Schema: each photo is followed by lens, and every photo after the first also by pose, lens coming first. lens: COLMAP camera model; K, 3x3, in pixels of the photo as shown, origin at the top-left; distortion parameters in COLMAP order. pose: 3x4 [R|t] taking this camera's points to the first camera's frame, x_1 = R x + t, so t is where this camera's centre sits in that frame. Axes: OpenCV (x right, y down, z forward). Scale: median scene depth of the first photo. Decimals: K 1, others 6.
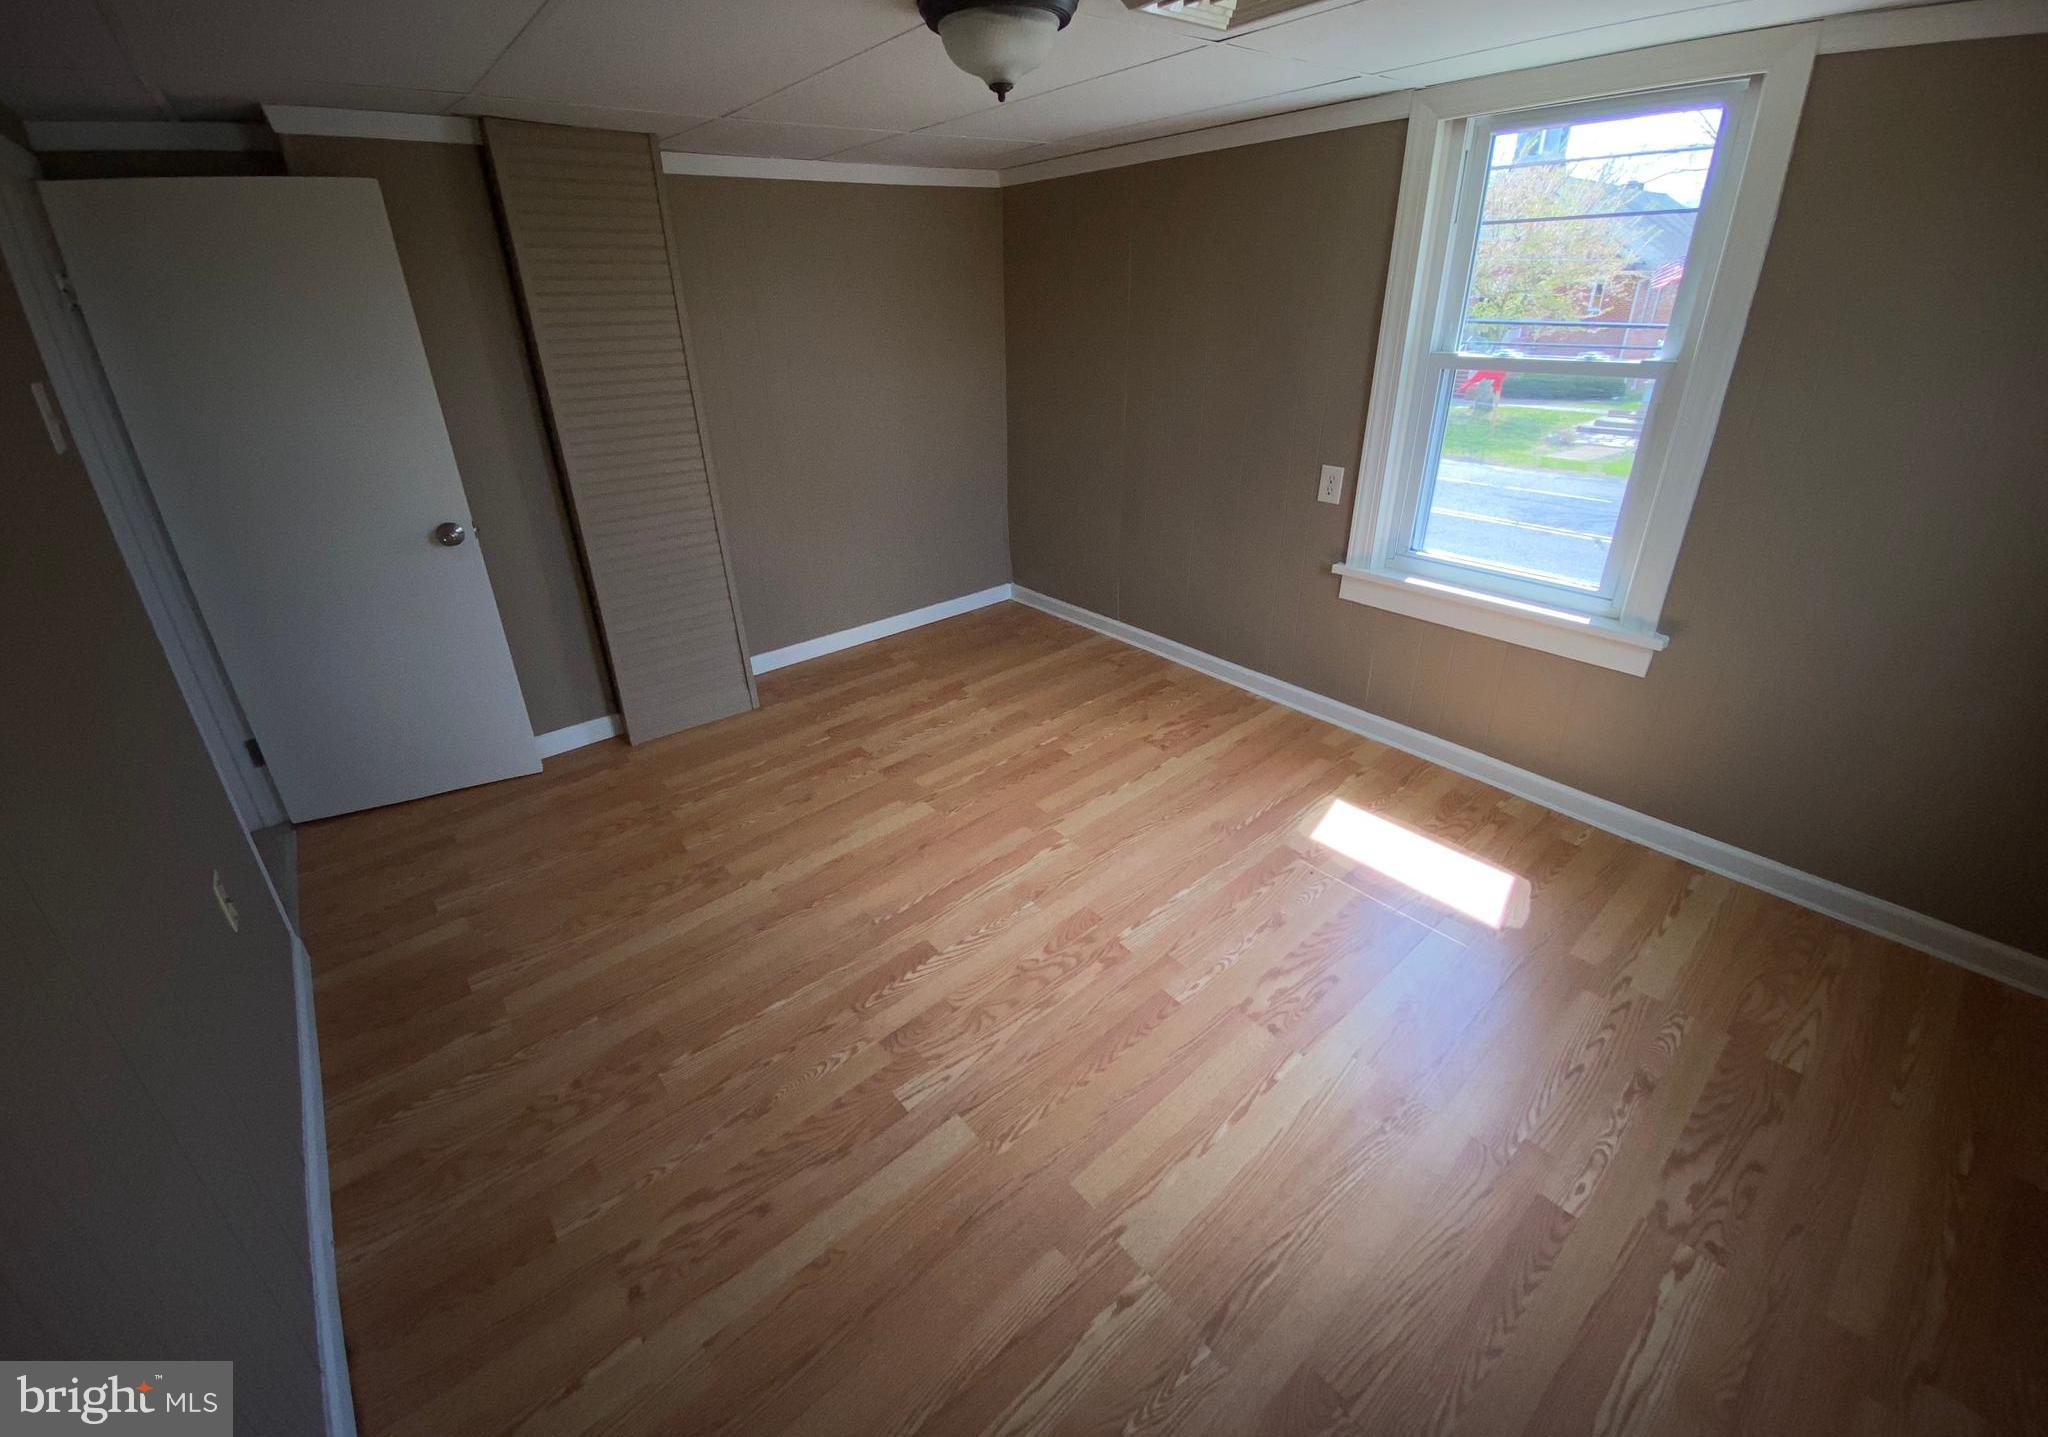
lens RADIAL K [[815.4, 0, 1019.1], [0, 815.4, 652.9], [0, 0, 1]] dist [0.018731, -0.018639]
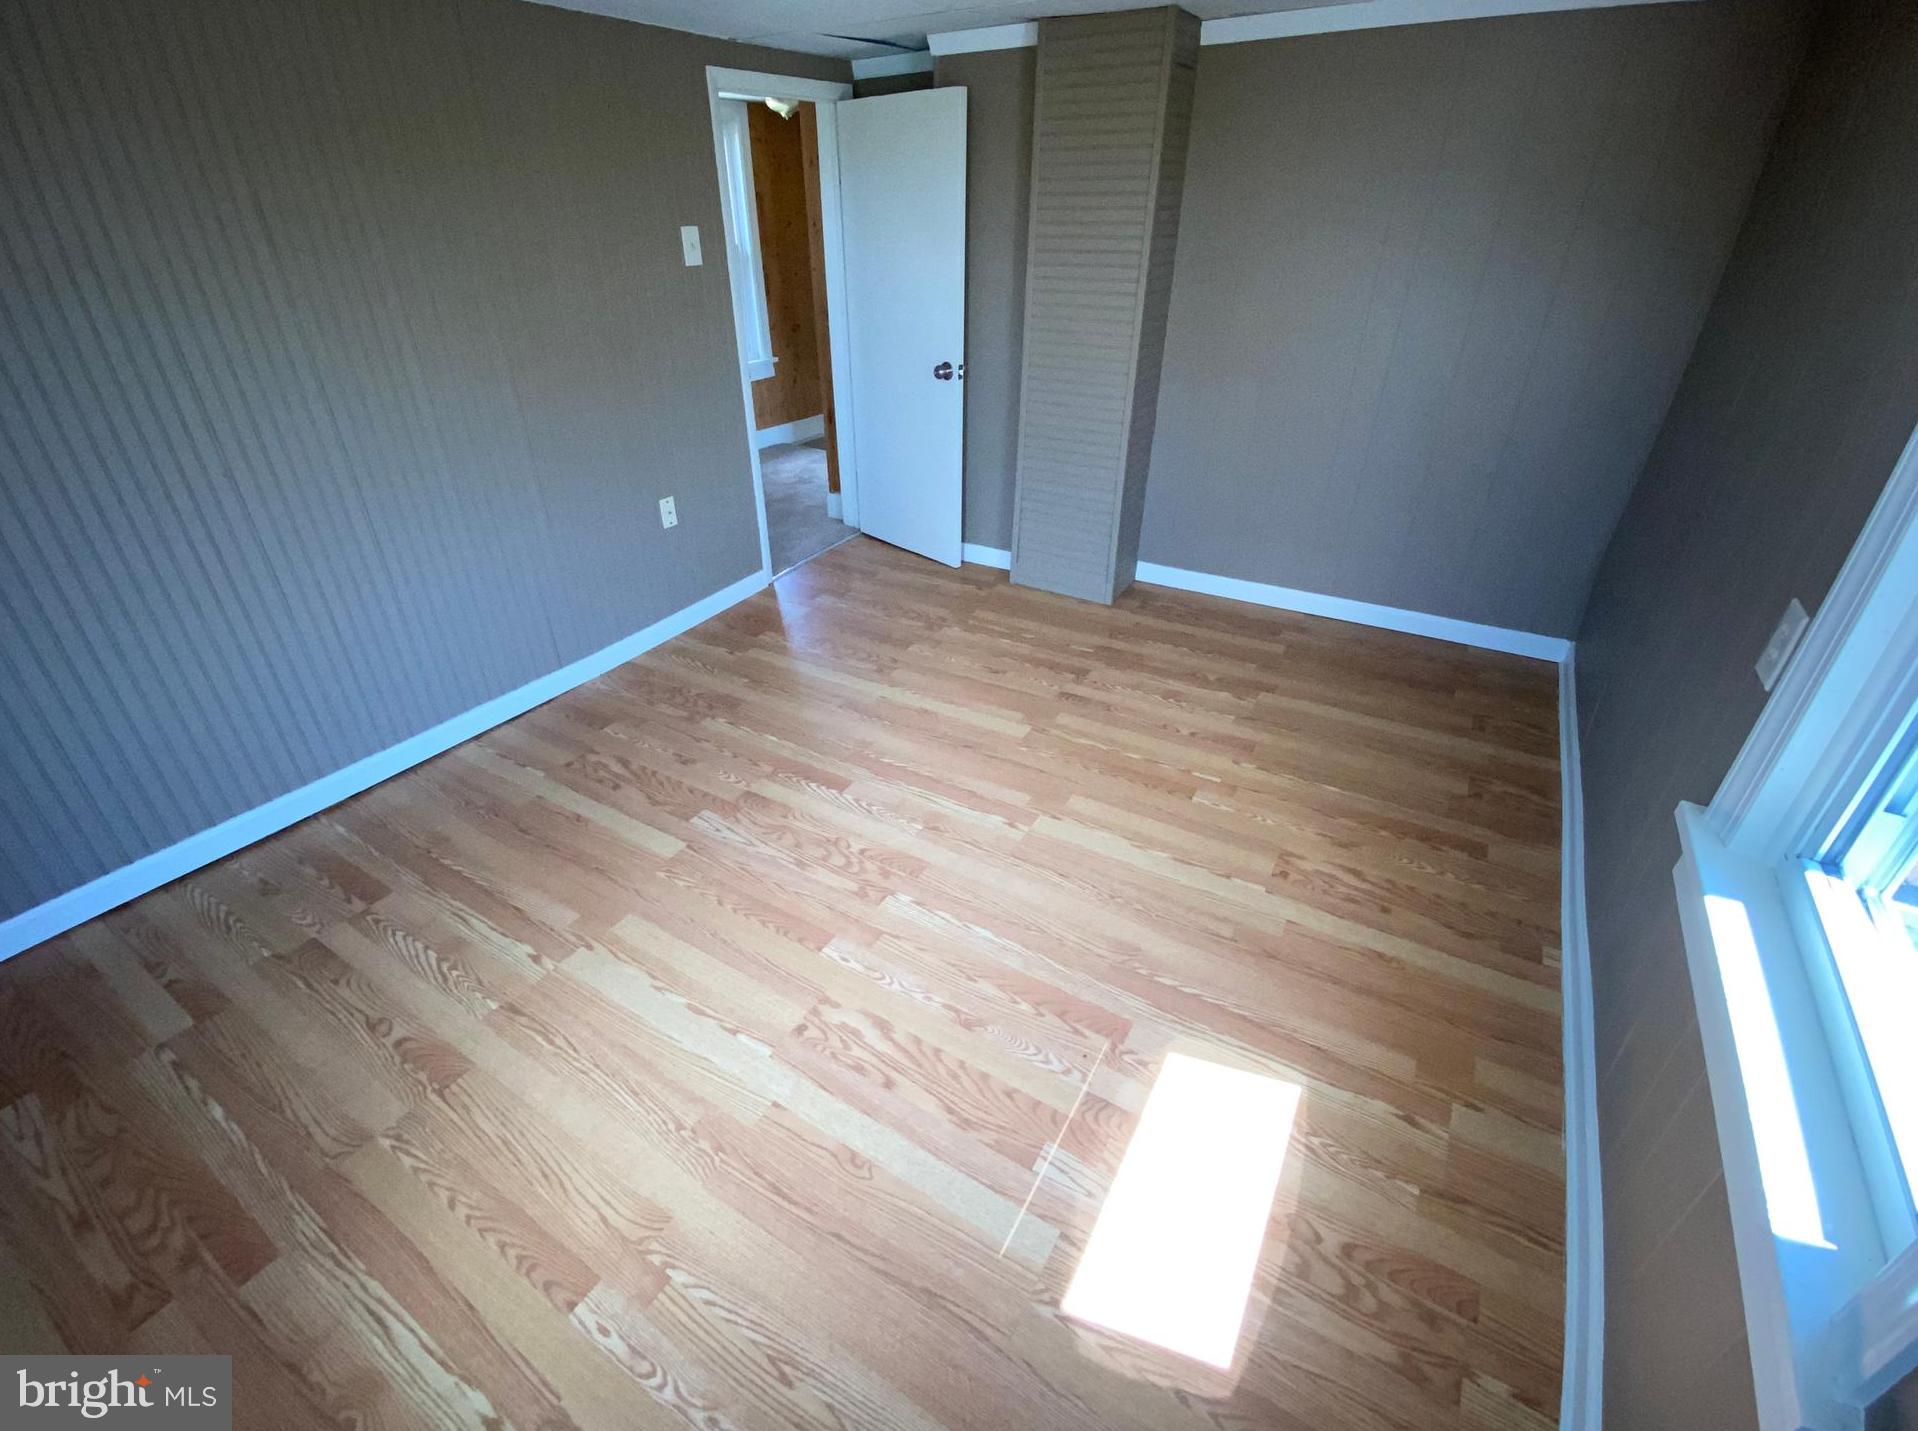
lens RADIAL K [[820.0, 0, 959.0], [0, 820.0, 715.5], [0, 0, 1]] dist [0.039315, -0.030485]
pose [[0.325952, 0.517659, -0.791065, 0.747702], [-0.370613, 0.839754, 0.396812, -0.229181], [0.869713, 0.163837, 0.465571, 0.527133]]
